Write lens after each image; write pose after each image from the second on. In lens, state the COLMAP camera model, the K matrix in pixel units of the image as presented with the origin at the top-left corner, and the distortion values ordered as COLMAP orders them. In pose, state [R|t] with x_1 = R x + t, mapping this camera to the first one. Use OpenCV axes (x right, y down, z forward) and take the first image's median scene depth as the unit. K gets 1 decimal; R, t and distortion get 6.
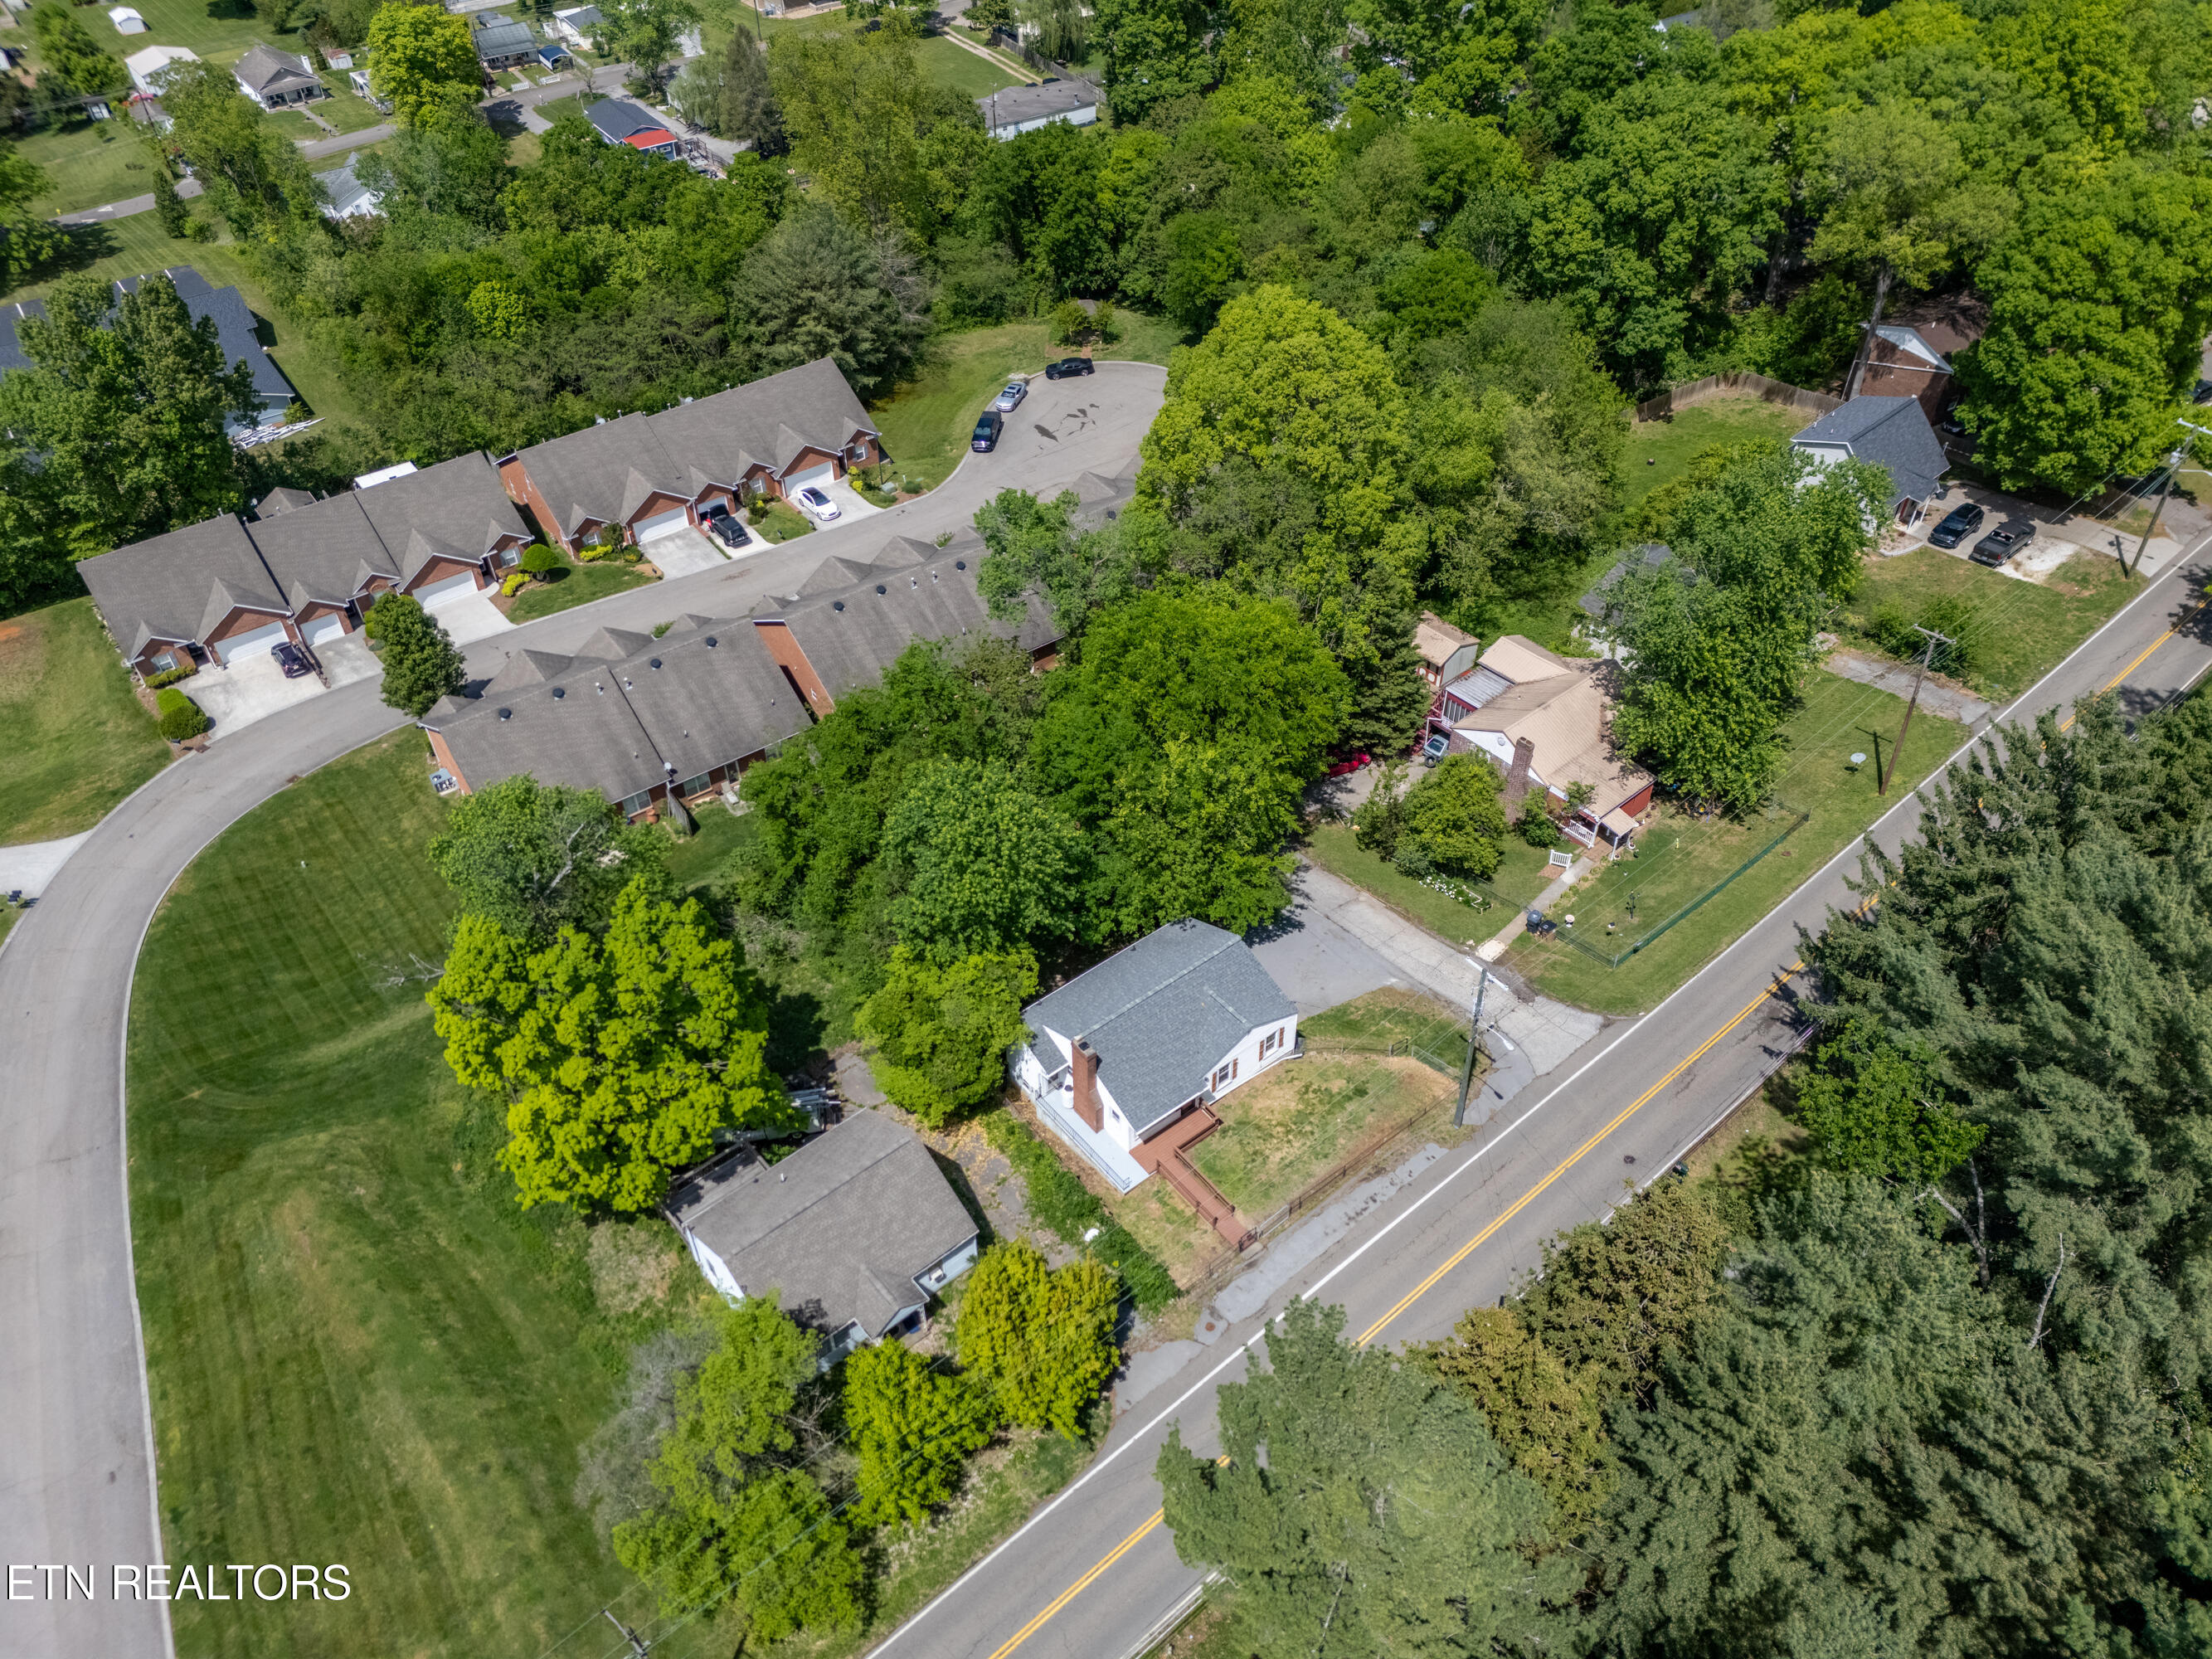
lens RADIAL K [[1647.4, 0, 1106.0], [0, 1647.4, 829.5], [0, 0, 1]] dist [0.072019, -0.065794]
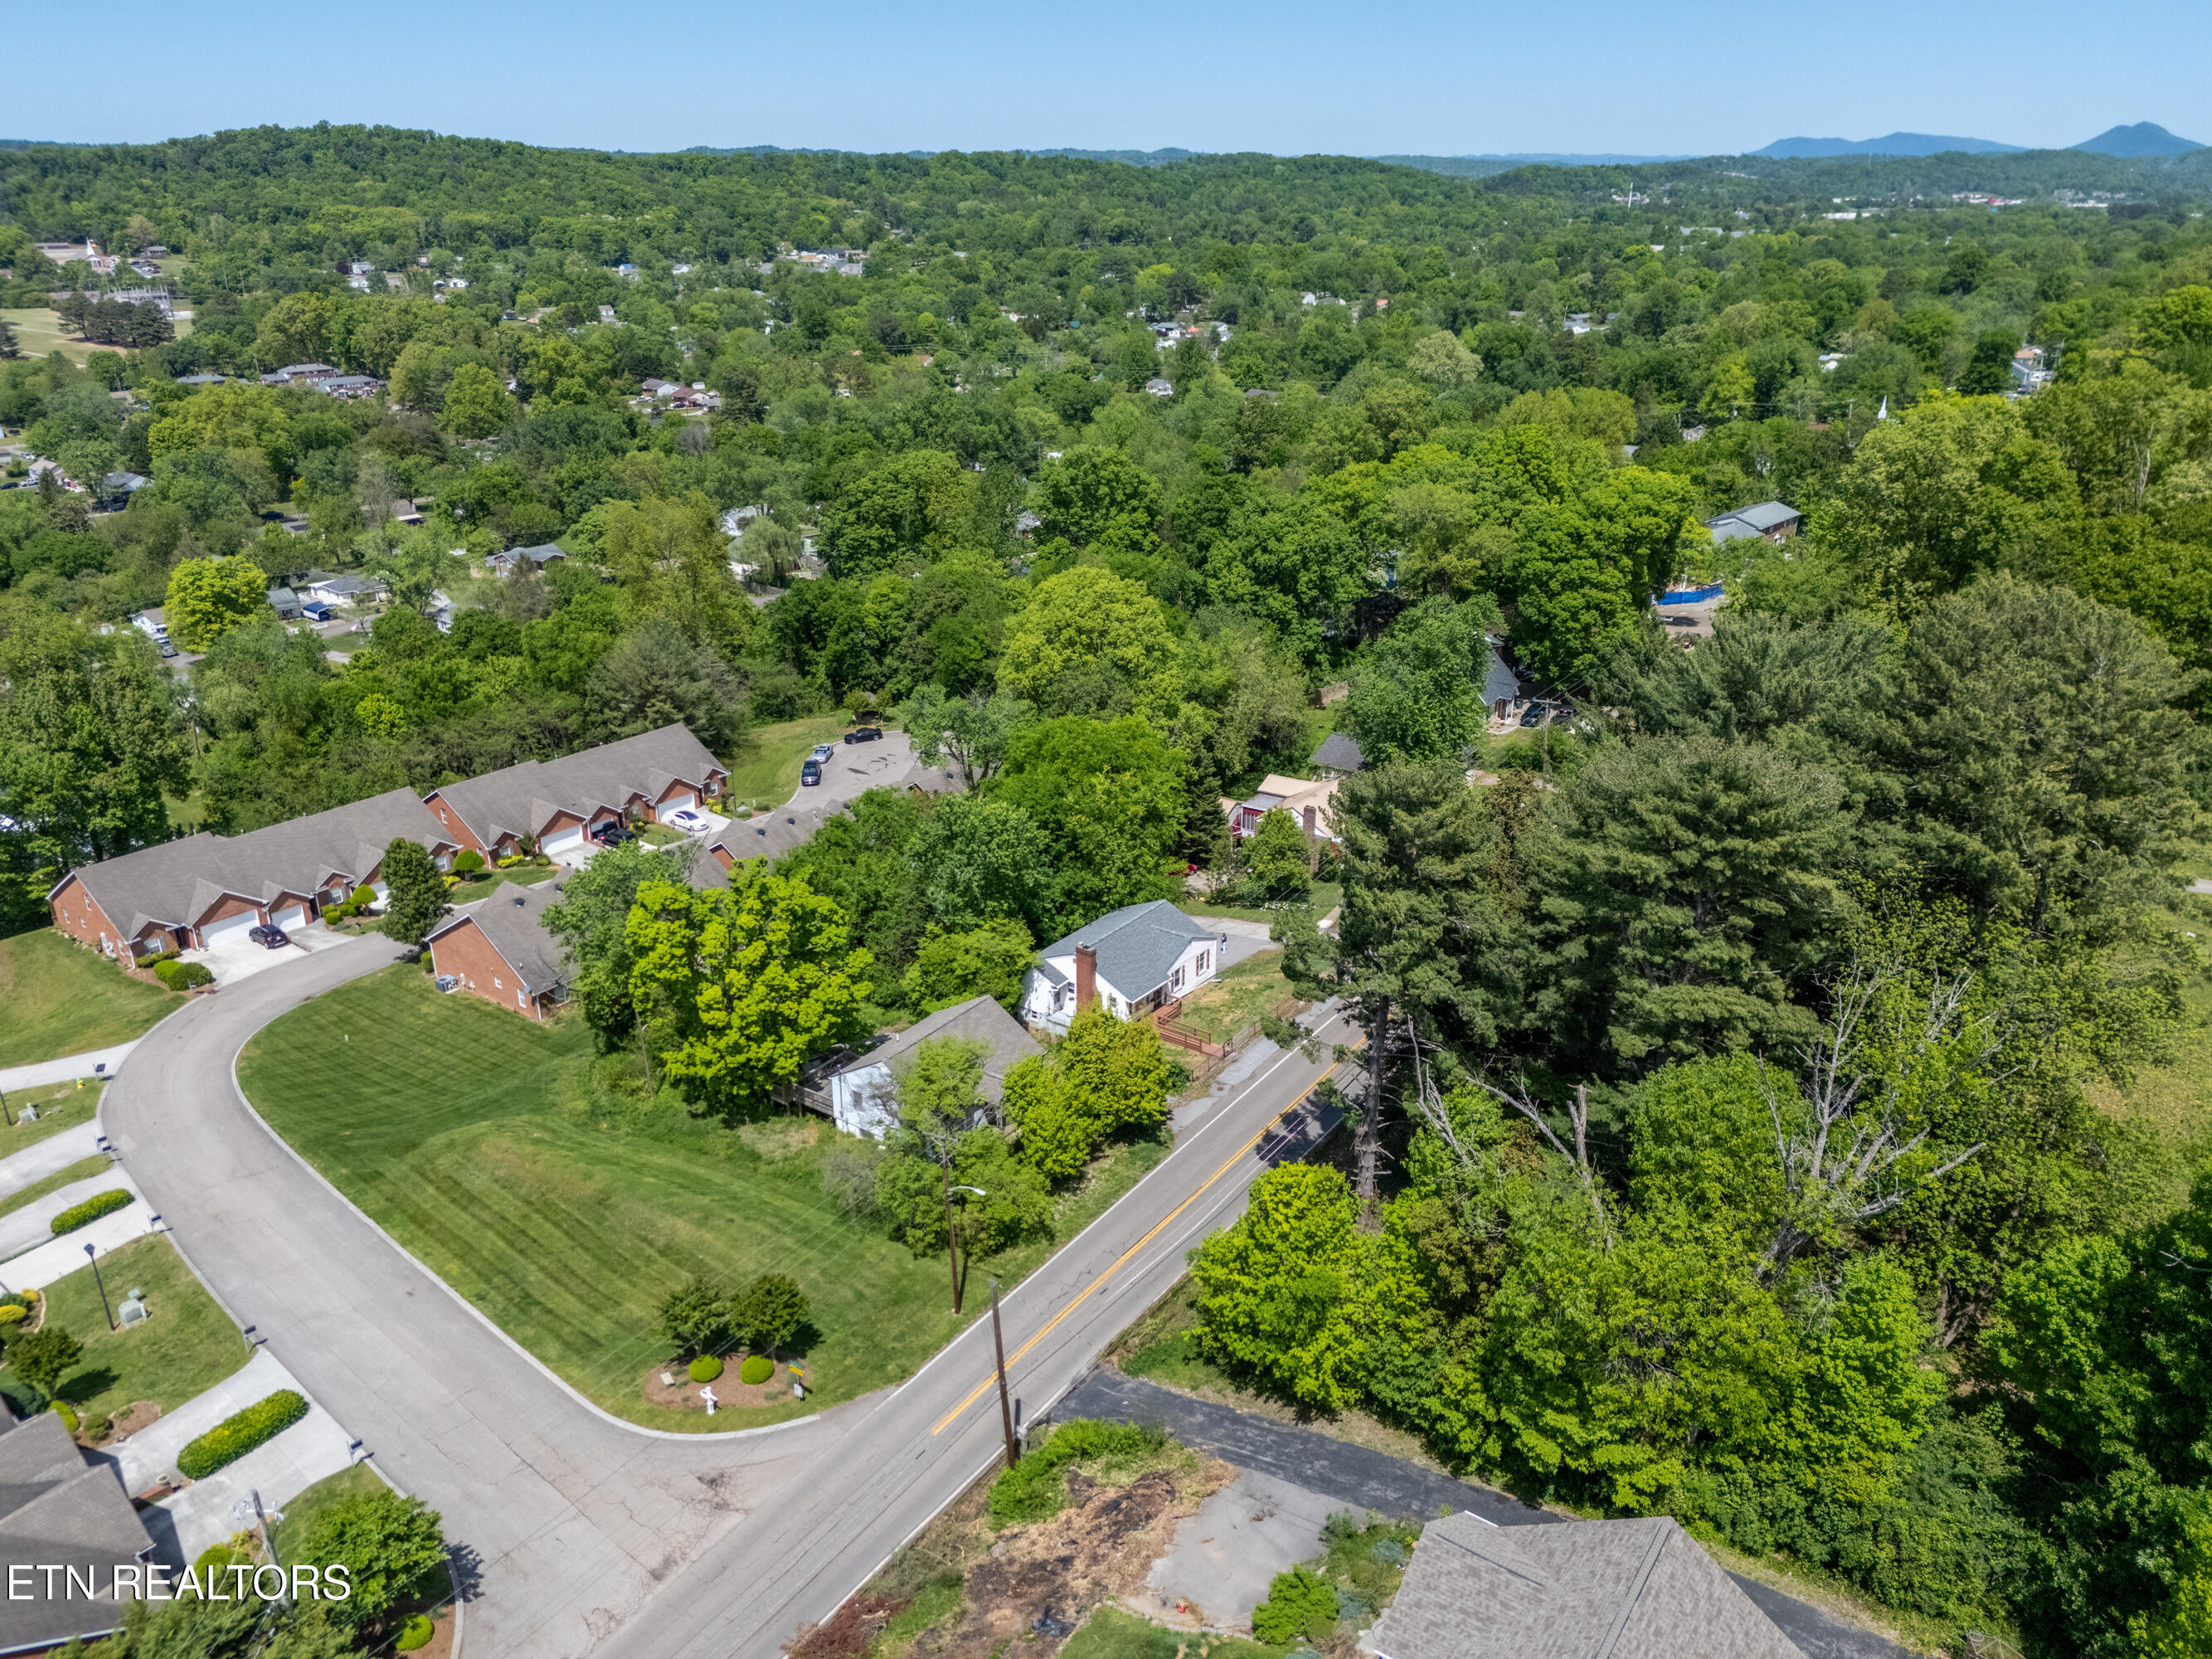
lens RADIAL K [[1647.4, 0, 1106.0], [0, 1647.4, 829.5], [0, 0, 1]] dist [0.072019, -0.065794]
pose [[0.966034, -0.083166, 0.244668, -0.186271], [0.165340, 0.926555, -0.337872, 0.288700], [-0.198599, 0.366849, 0.908835, -0.178437]]
